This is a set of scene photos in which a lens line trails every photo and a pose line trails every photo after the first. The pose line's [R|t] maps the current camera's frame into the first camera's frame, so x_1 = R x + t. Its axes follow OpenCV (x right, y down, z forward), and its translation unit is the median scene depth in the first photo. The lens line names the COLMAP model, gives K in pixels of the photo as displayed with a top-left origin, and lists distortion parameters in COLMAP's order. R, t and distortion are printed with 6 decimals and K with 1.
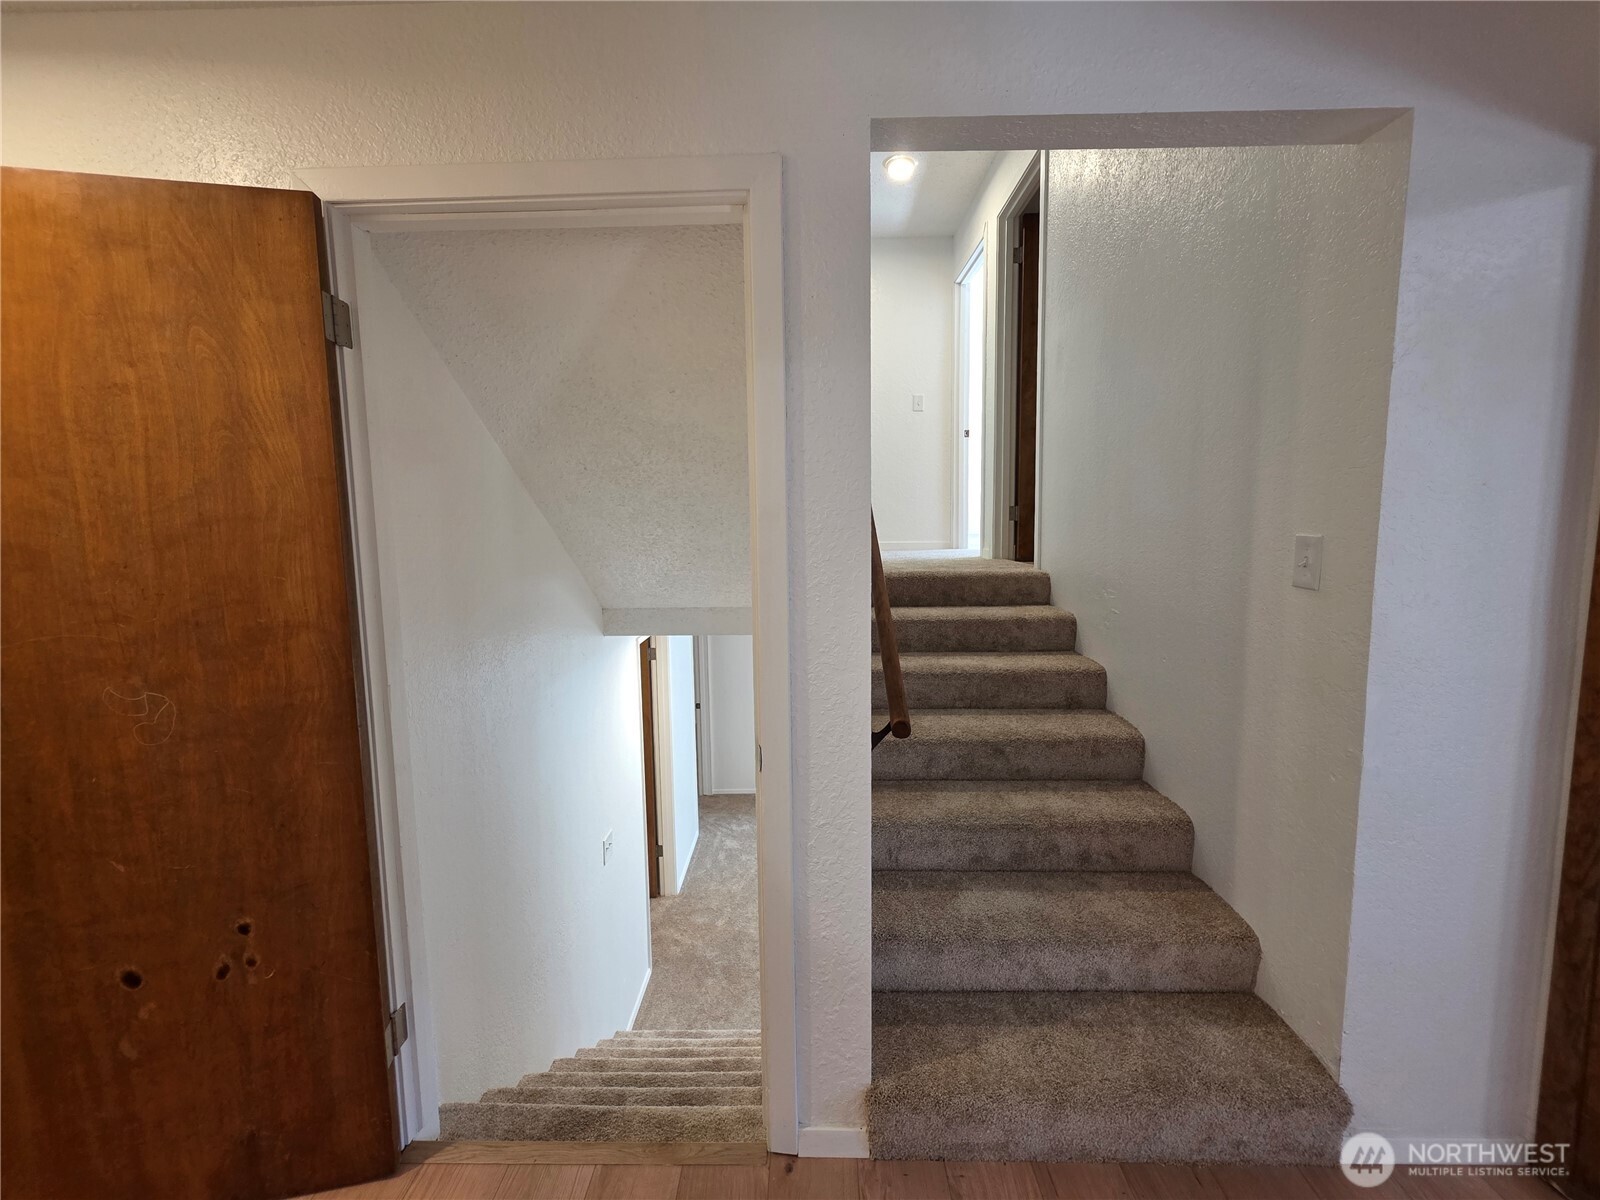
lens RADIAL K [[639.1, 0, 797.6], [0, 639.1, 592.6], [0, 0, 1]] dist [-0.000604, 0.000292]
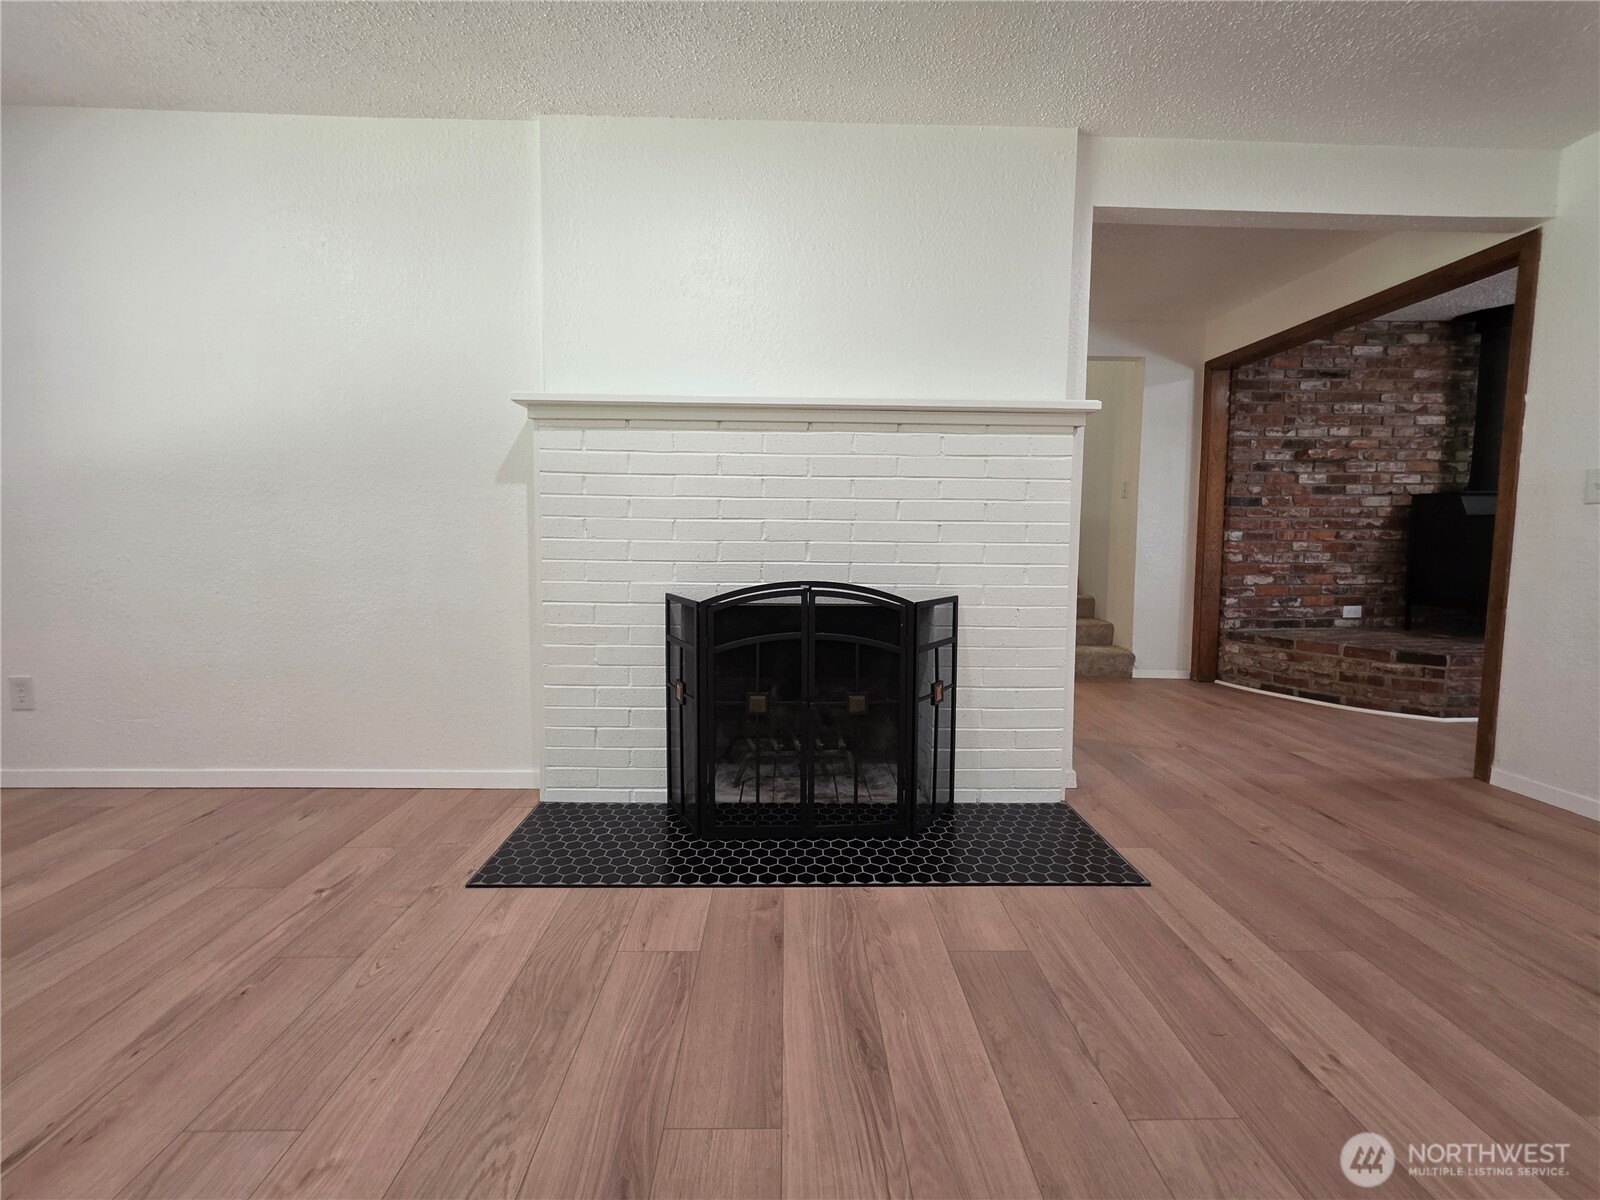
lens RADIAL K [[639.1, 0, 799.1], [0, 639.1, 578.9], [0, 0, 1]] dist [-0.000604, 0.000292]
pose [[0.998479, 0.019567, 0.051548, -1.109941], [-0.017927, 0.999325, -0.032081, 0.622239], [-0.052141, 0.031108, 0.998155, -2.392078]]
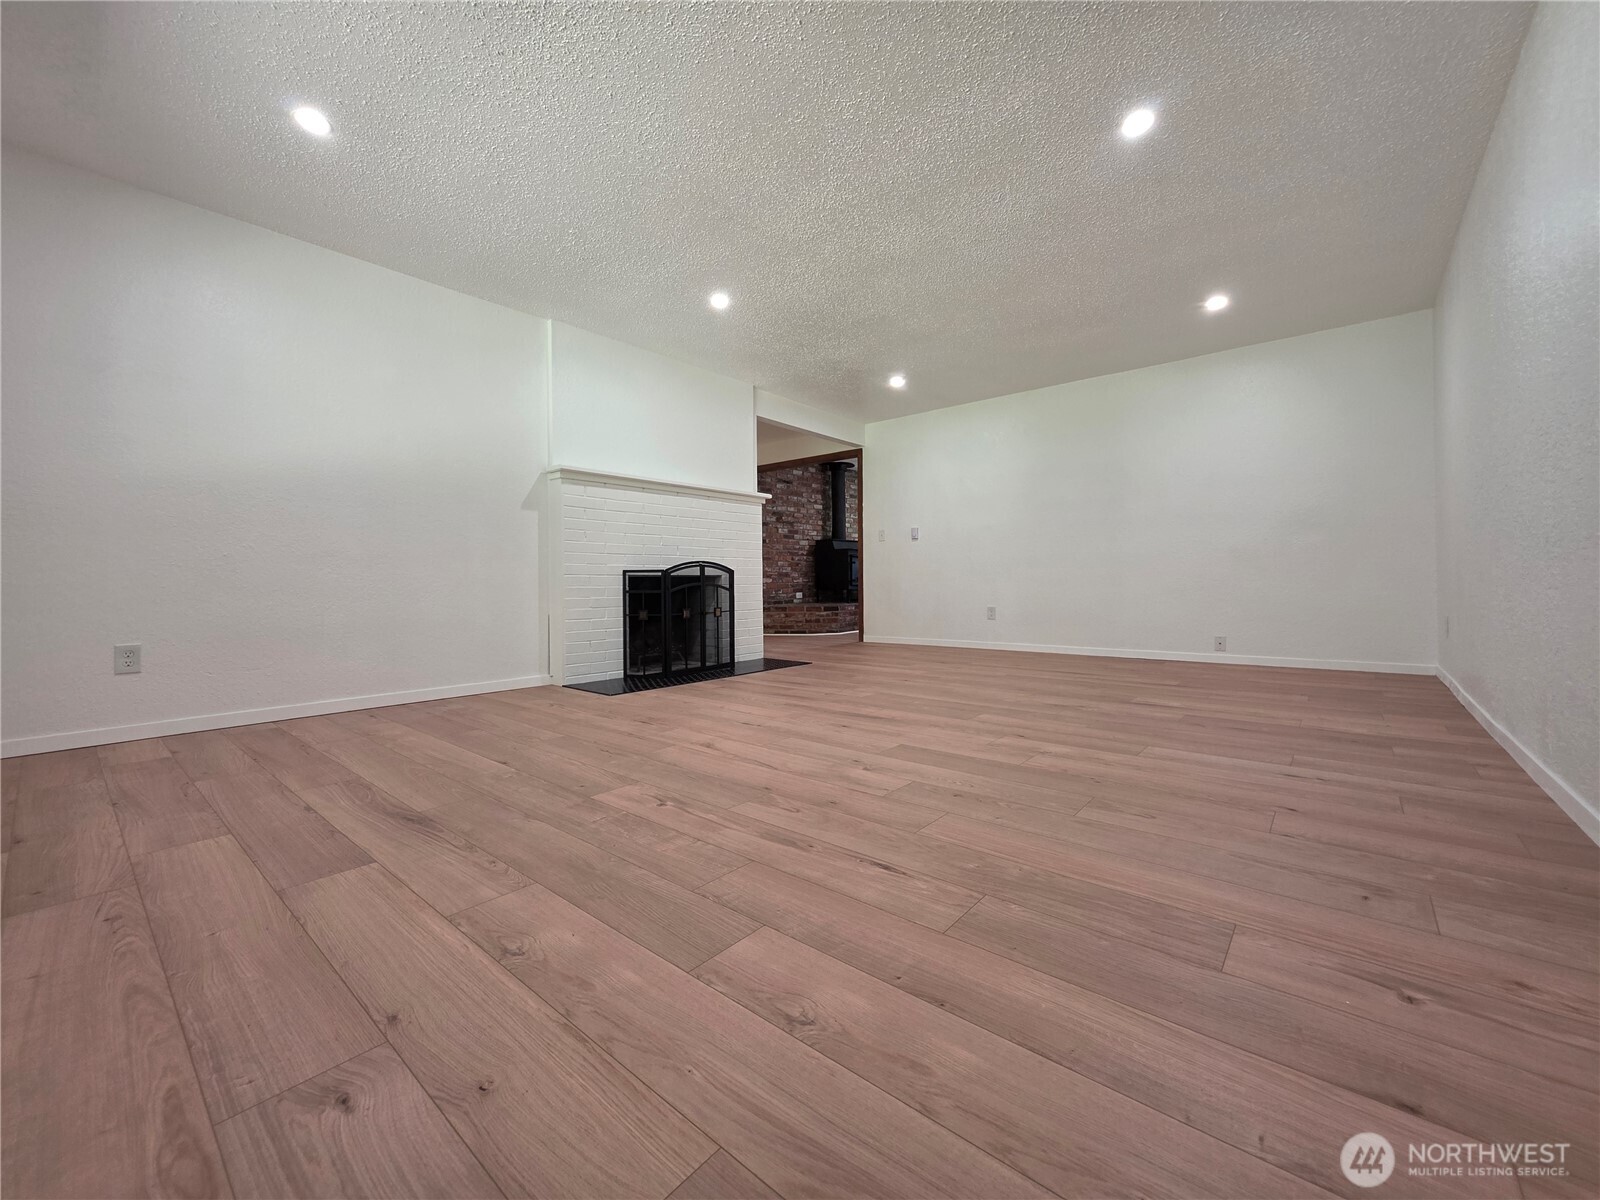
lens RADIAL K [[639.1, 0, 795.5], [0, 639.1, 584.4], [0, 0, 1]] dist [-0.000604, 0.000292]
pose [[0.628982, 0.006401, 0.777393, -3.674234], [0.077304, 0.994495, -0.070734, 1.036691], [-0.773567, 0.104586, 0.625025, -3.624309]]
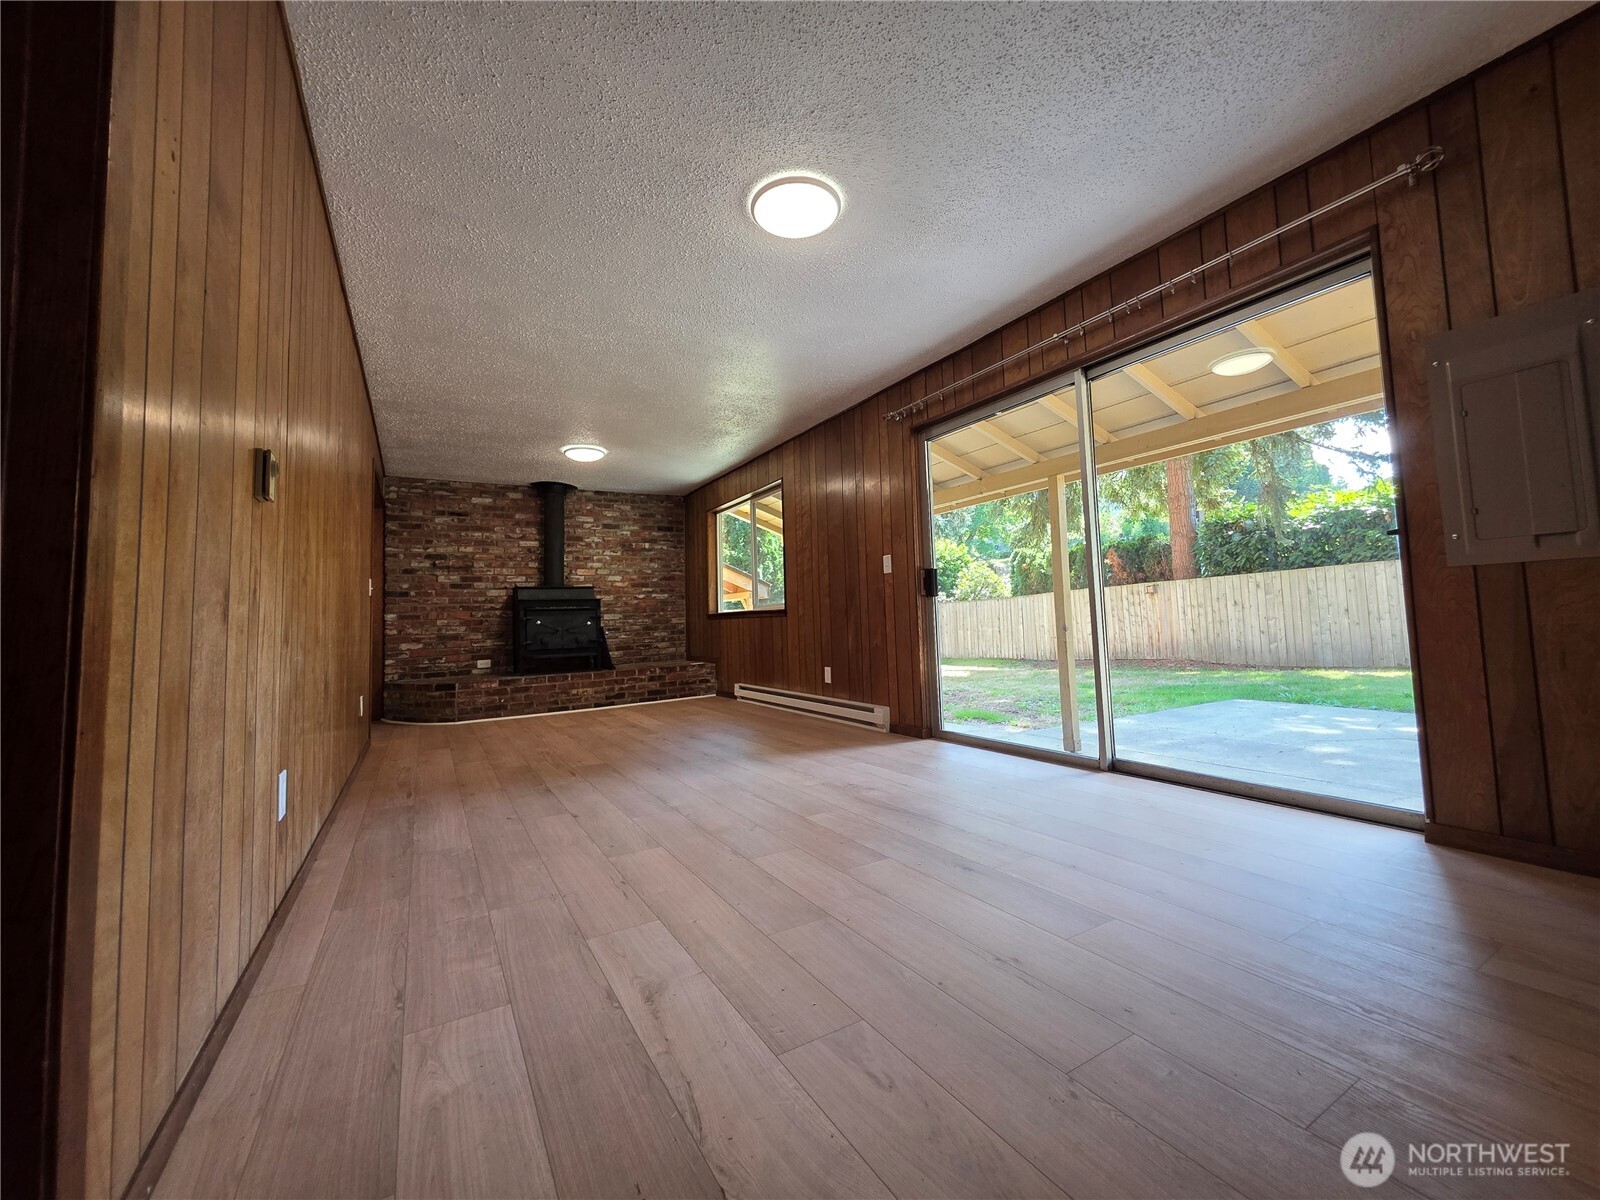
lens RADIAL K [[639.1, 0, 802.7], [0, 639.1, 576.8], [0, 0, 1]] dist [-0.000604, 0.000292]
pose [[0.845158, 0.027940, 0.533785, 1.558064], [0.072389, 0.983449, -0.166094, 1.017332], [-0.529591, 0.179016, 0.829148, -5.195555]]
